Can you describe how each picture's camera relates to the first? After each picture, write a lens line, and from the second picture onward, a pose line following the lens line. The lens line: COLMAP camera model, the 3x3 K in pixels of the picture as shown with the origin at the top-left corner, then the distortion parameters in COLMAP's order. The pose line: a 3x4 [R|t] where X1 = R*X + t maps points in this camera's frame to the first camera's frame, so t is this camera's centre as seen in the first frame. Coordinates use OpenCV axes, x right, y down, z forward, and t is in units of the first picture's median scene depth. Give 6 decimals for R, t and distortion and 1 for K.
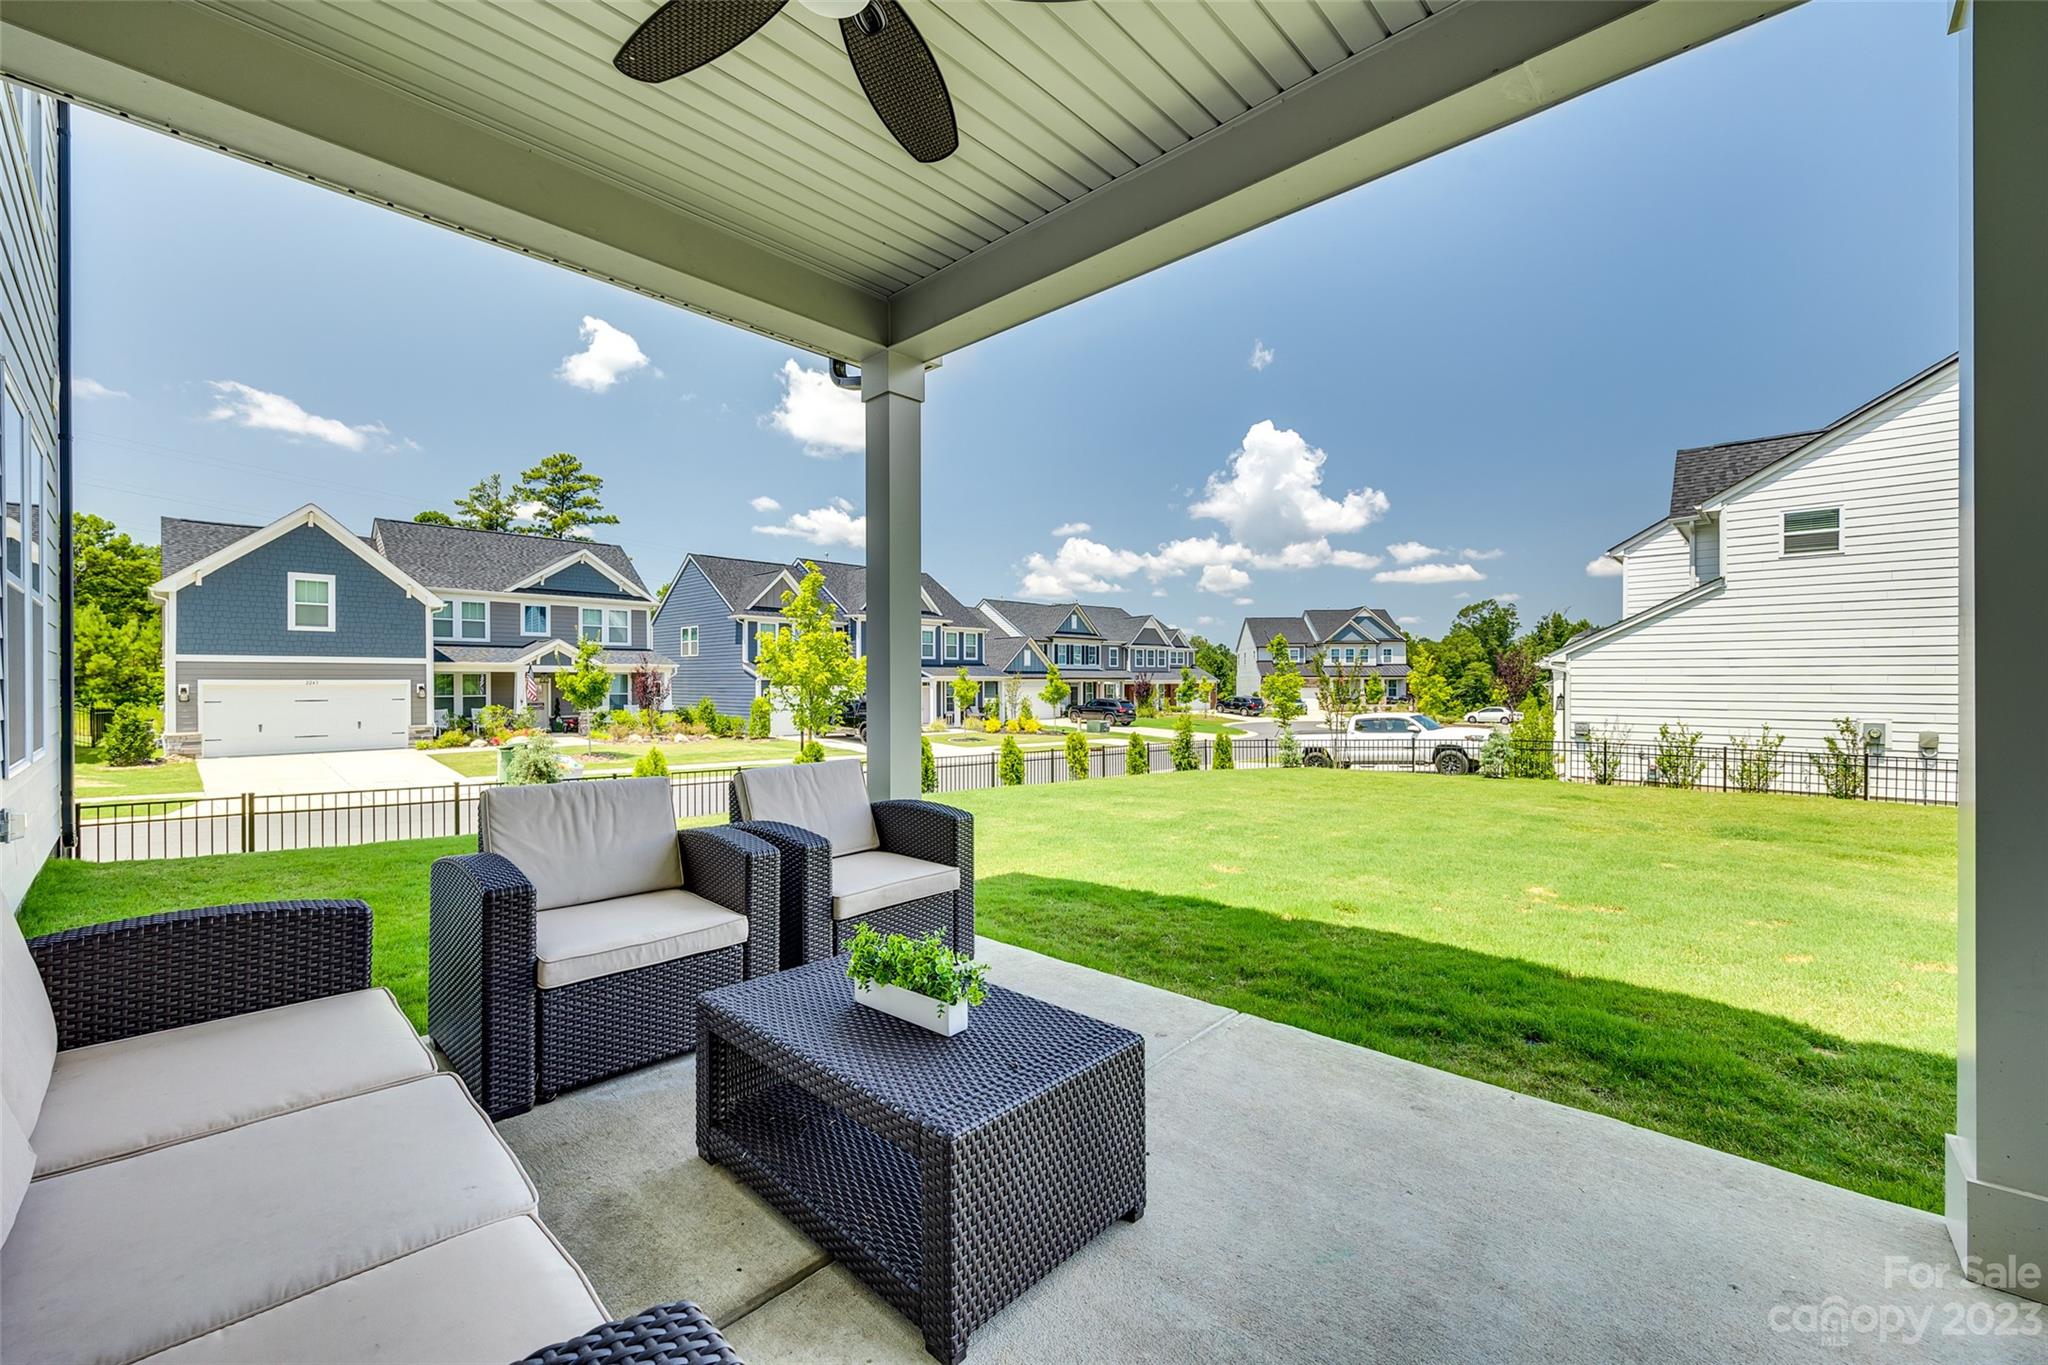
lens RADIAL K [[815.8, 0, 1024.2], [0, 815.8, 684.4], [0, 0, 1]] dist [-0.003464, 0.000165]
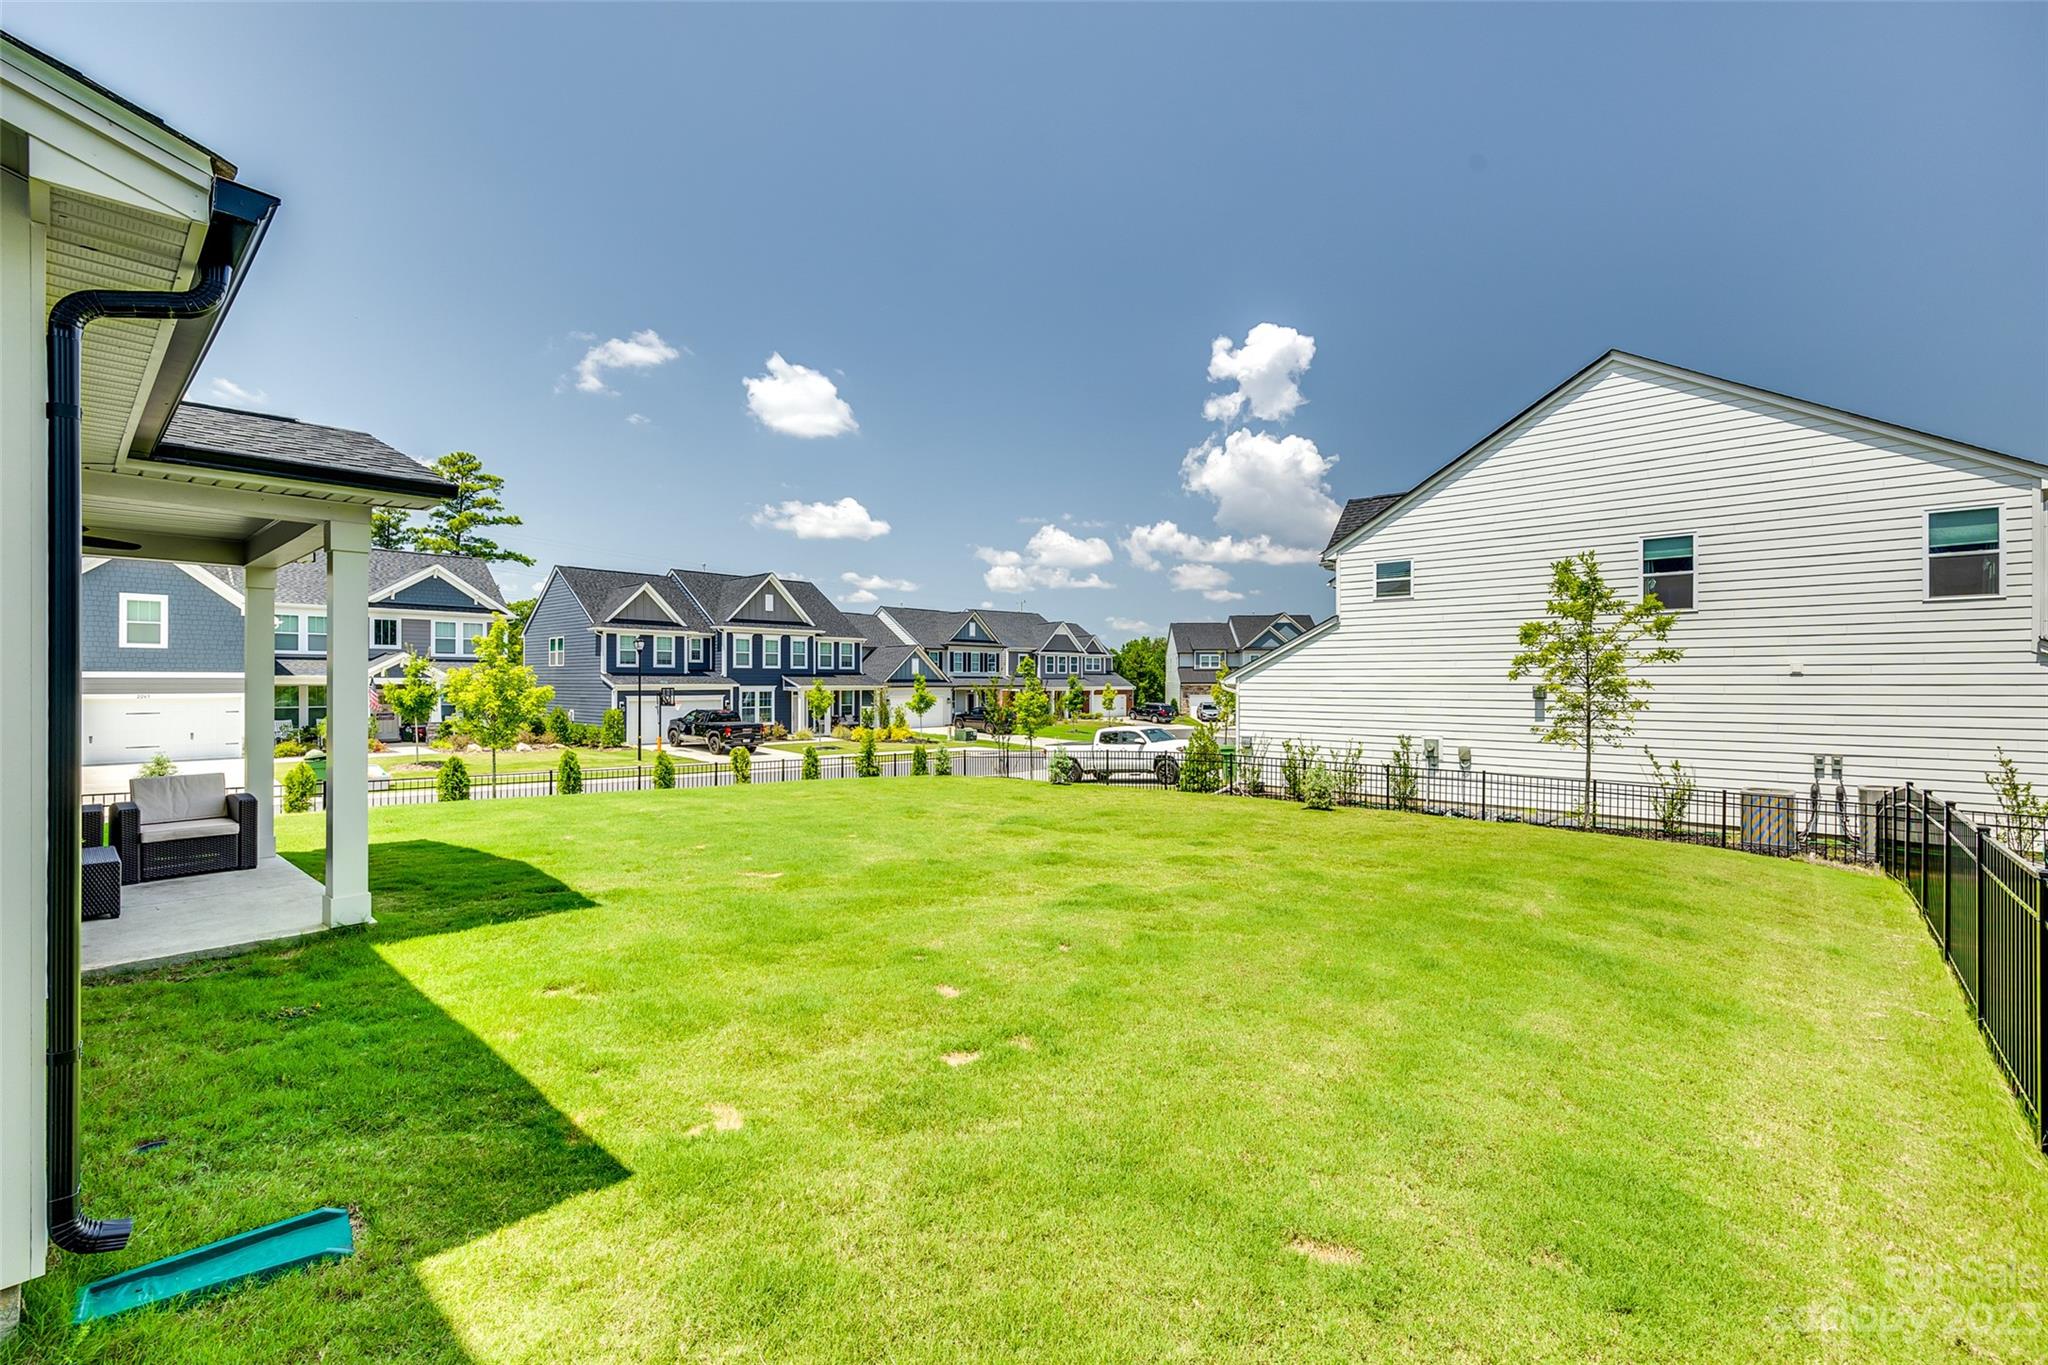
lens RADIAL K [[870.1, 0, 1023.0], [0, 870.1, 678.0], [0, 0, 1]] dist [0.009984, -0.000623]
pose [[0.999722, 0.002457, 0.023466, 0.154127], [-0.002241, 0.999955, -0.009190, -0.011400], [-0.023487, 0.009135, 0.999682, -0.108608]]
